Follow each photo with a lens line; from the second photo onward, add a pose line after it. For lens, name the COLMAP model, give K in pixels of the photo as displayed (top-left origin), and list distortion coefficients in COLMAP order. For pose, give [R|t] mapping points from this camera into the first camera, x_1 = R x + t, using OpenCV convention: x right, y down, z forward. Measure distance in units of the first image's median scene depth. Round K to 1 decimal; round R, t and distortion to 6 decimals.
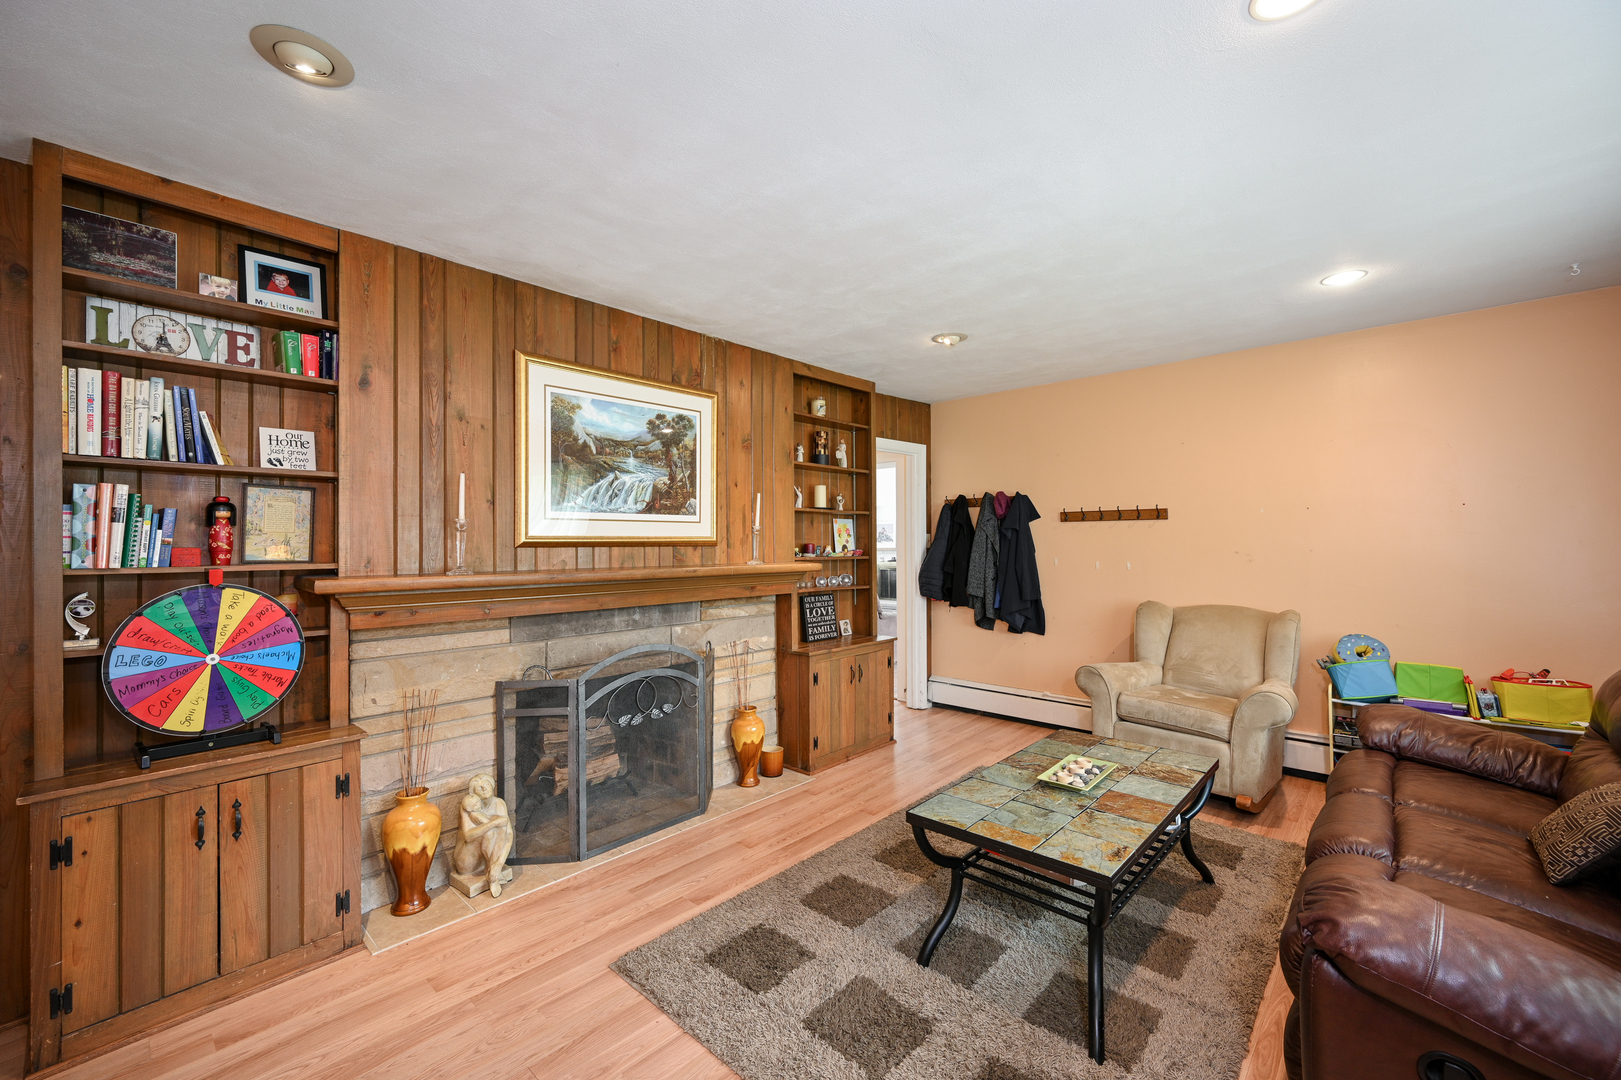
lens RADIAL K [[635.9, 0, 810.5], [0, 635.9, 540.0], [0, 0, 1]] dist [0.000303, -0.000017]
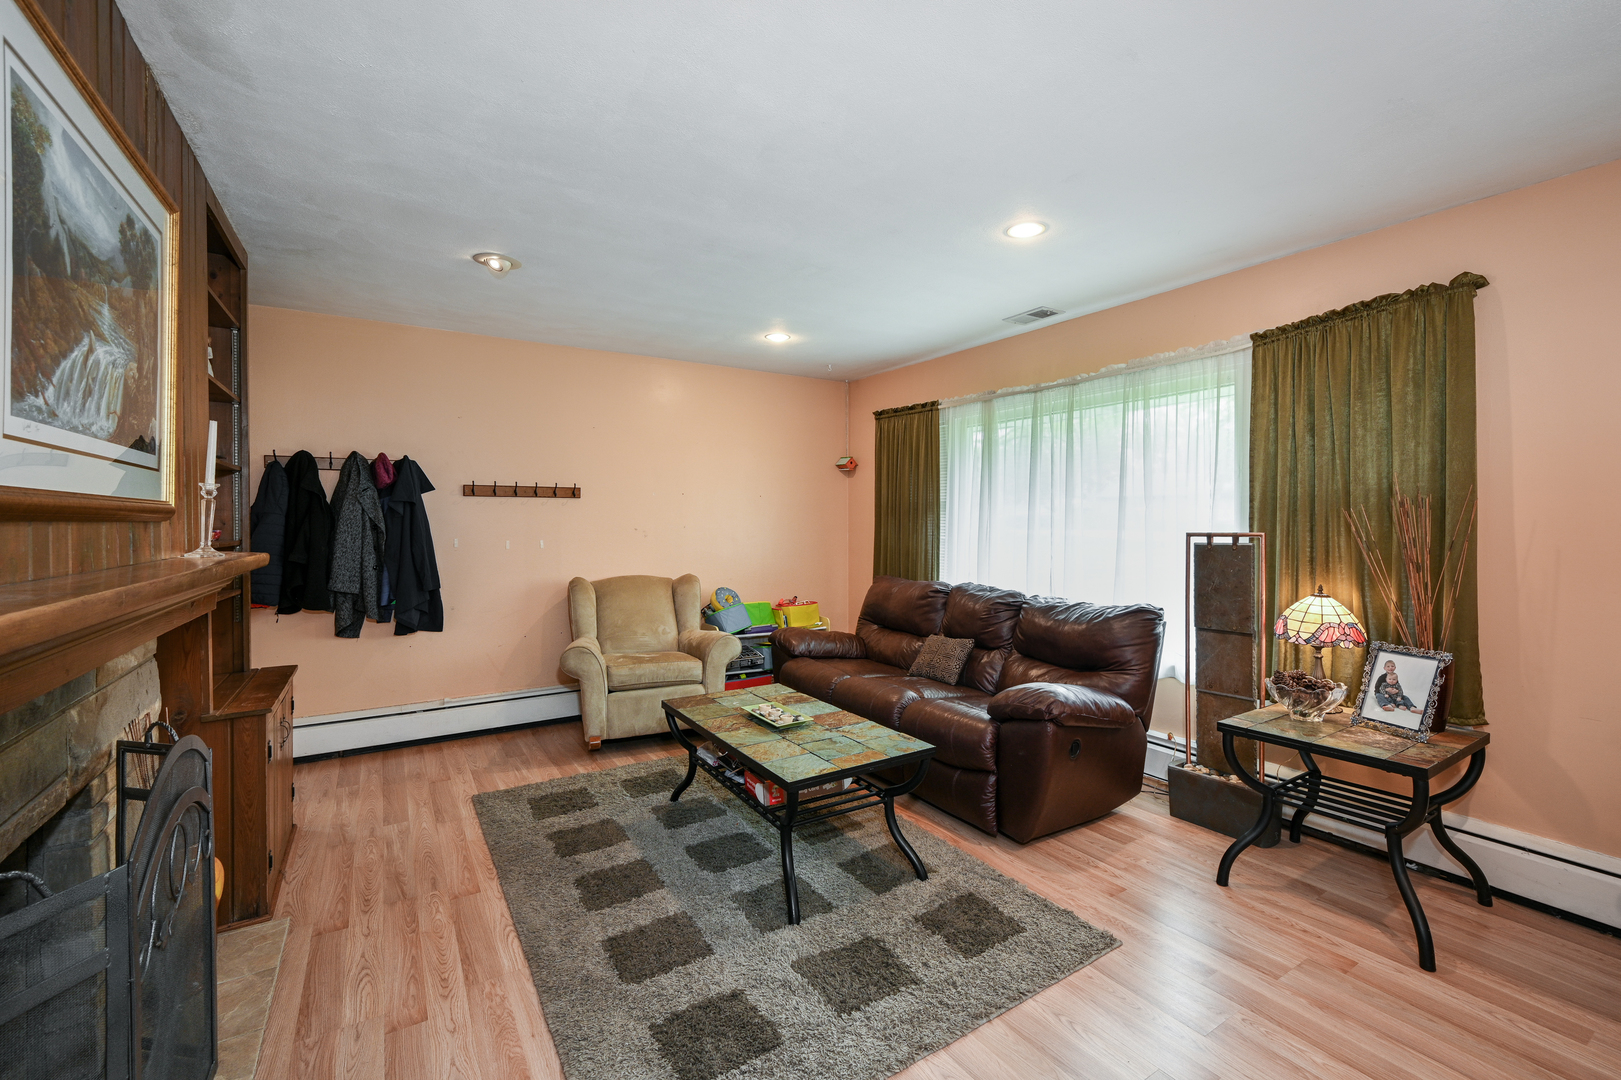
lens RADIAL K [[708.2, 0, 815.0], [0, 708.2, 526.4], [0, 0, 1]] dist [0.000498, -0.000079]
pose [[0.257348, -0.002065, 0.966317, -0.535681], [-0.006058, 0.999975, 0.003750, 0.008364], [-0.966300, -0.006819, 0.257329, 0.387913]]
